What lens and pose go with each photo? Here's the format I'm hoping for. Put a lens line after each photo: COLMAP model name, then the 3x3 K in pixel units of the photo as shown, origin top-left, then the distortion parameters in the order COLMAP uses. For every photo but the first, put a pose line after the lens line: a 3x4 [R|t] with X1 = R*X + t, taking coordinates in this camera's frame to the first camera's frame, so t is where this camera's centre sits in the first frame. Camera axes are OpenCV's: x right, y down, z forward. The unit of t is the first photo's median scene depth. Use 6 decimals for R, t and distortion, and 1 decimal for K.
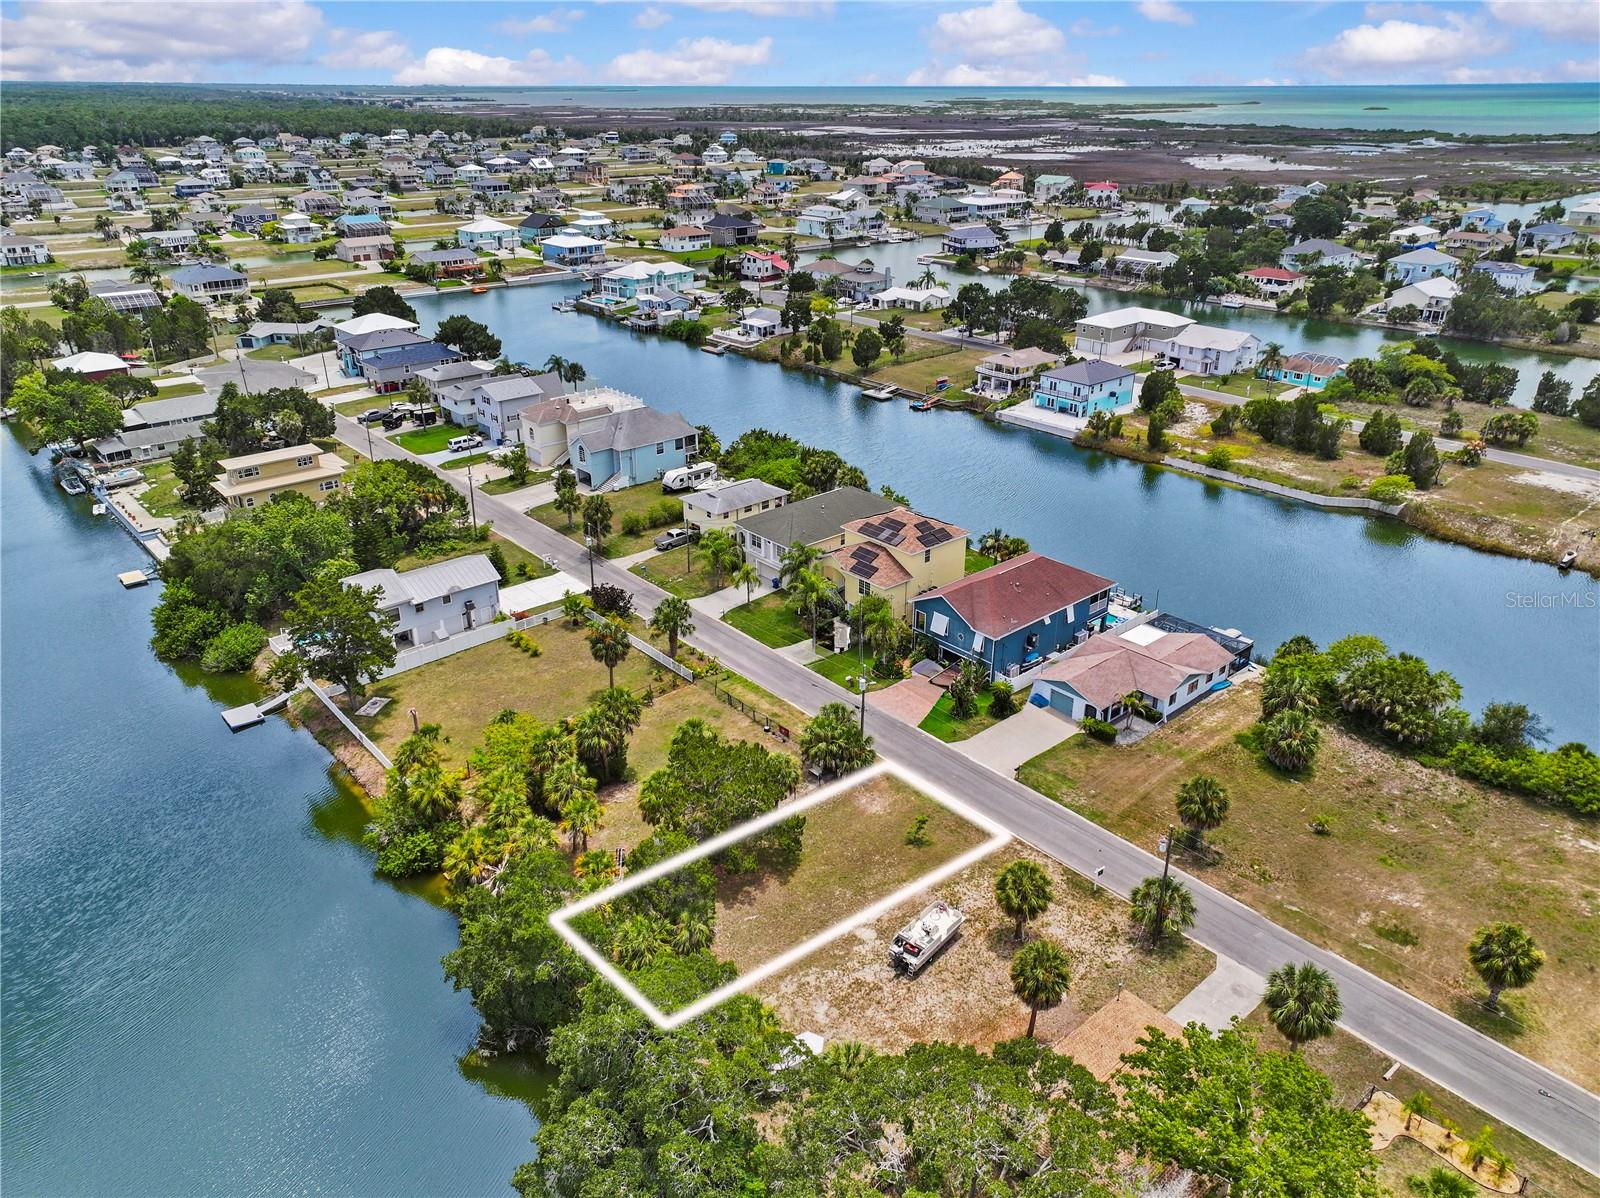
lens RADIAL K [[1120.3, 0, 806.7], [0, 1120.3, 595.4], [0, 0, 1]] dist [0.004807, 0.009801]
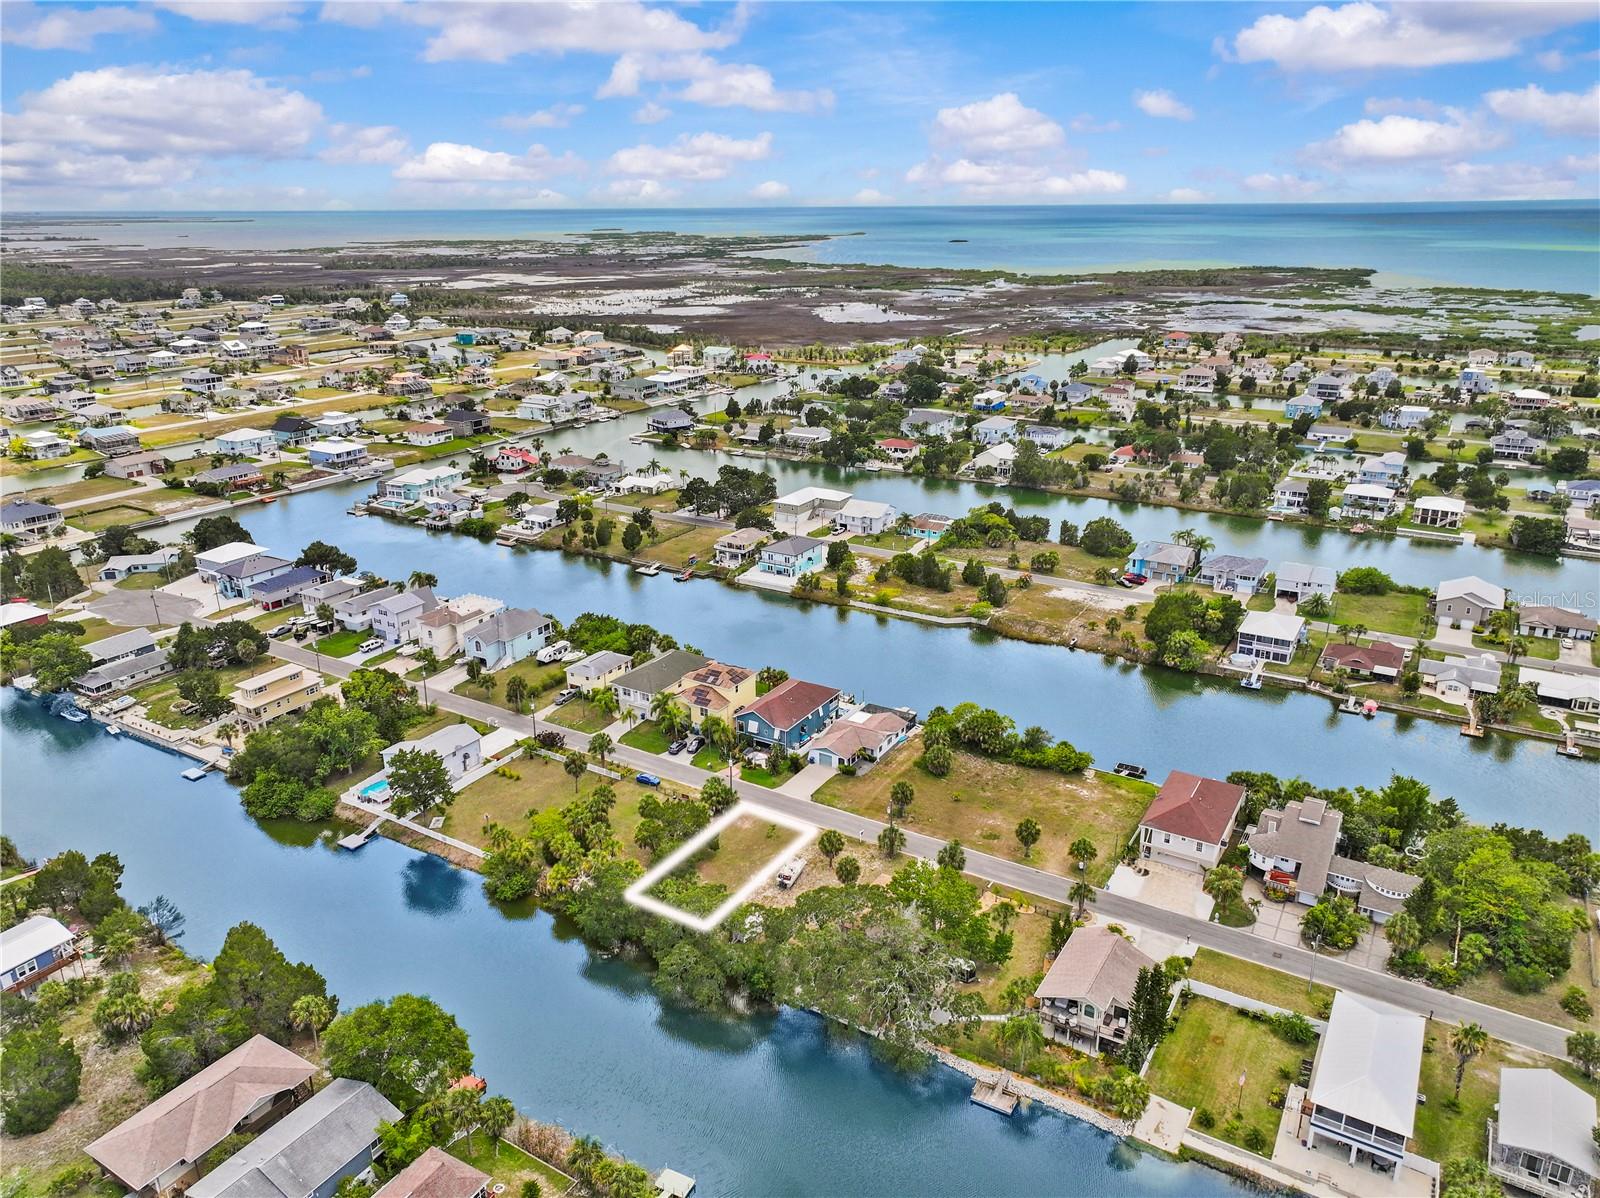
lens RADIAL K [[1120.3, 0, 806.7], [0, 1120.3, 595.4], [0, 0, 1]] dist [0.004807, 0.009801]
pose [[0.953667, -0.105699, 0.281687, -0.158942], [0.131220, 0.988641, -0.073280, -0.022430], [-0.270742, 0.106848, 0.956704, -0.429230]]
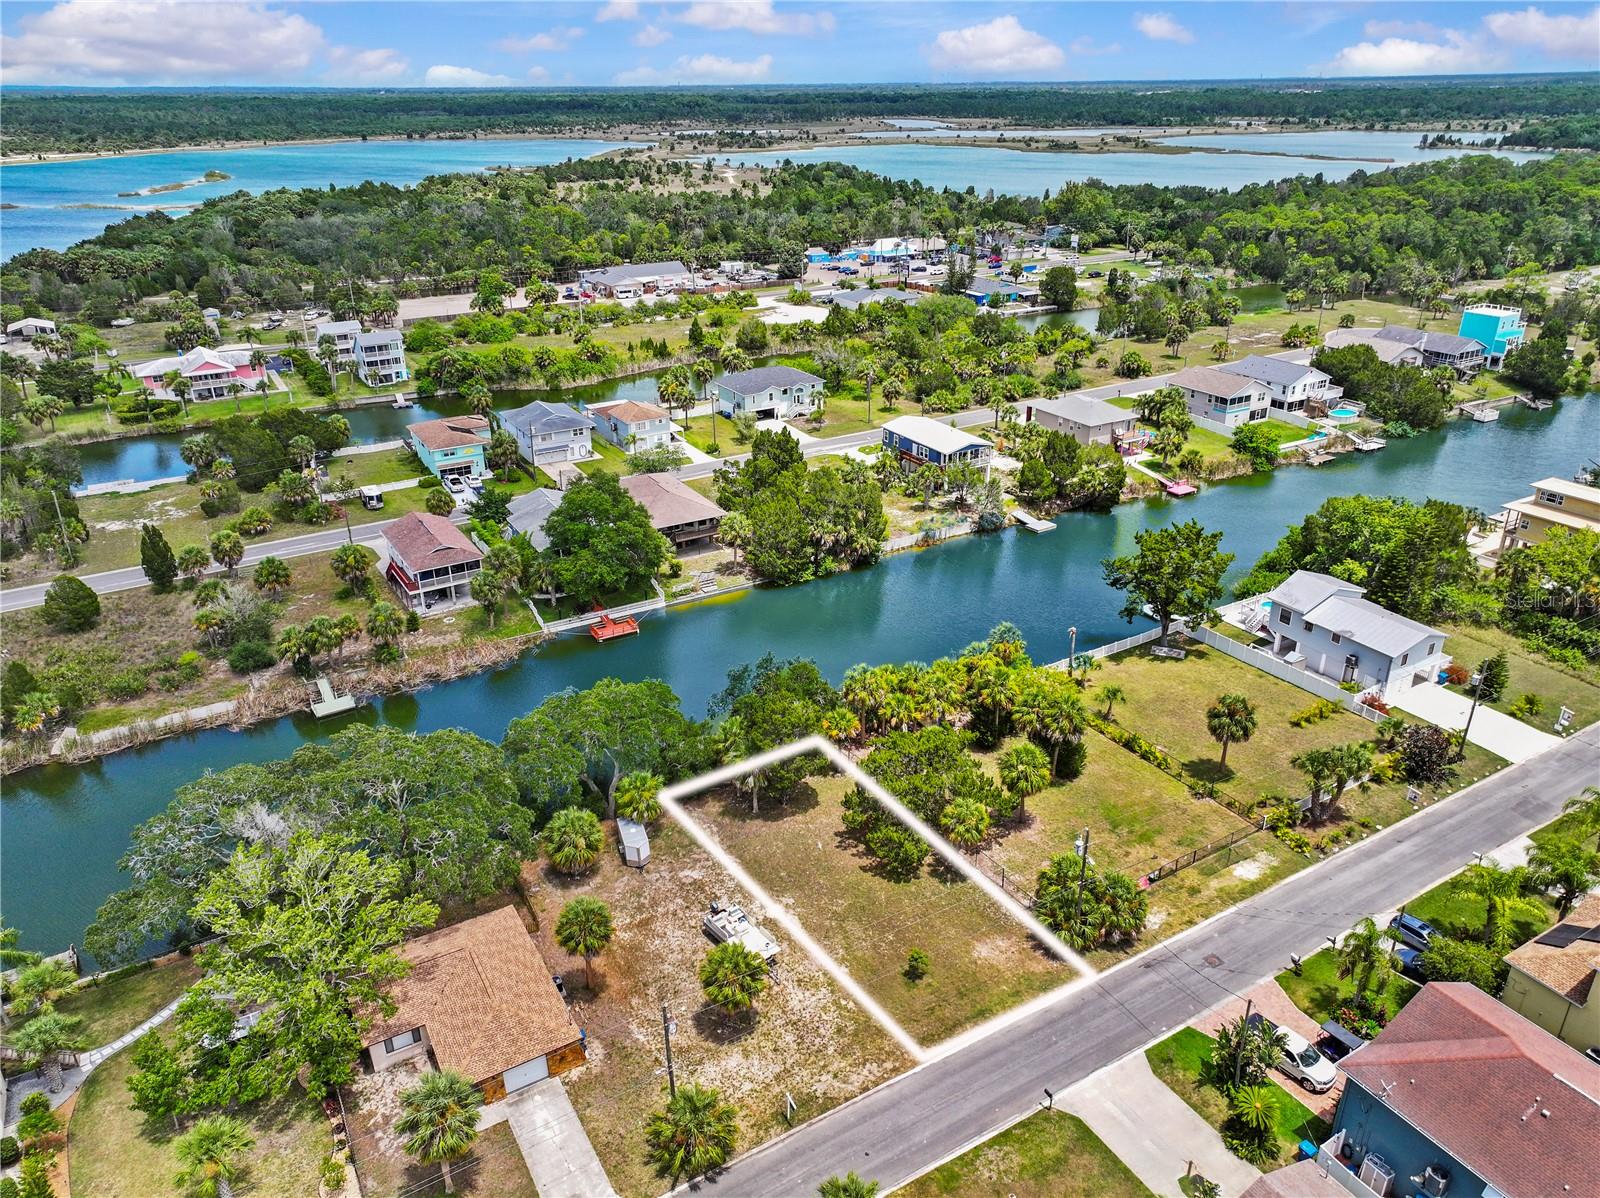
lens RADIAL K [[1120.3, 0, 806.7], [0, 1120.3, 595.4], [0, 0, 1]] dist [0.004807, 0.009801]
pose [[-0.189235, 0.409274, -0.892572, 0.330279], [-0.399641, 0.798204, 0.450731, -0.155702], [0.896927, 0.442002, 0.012514, 0.350521]]
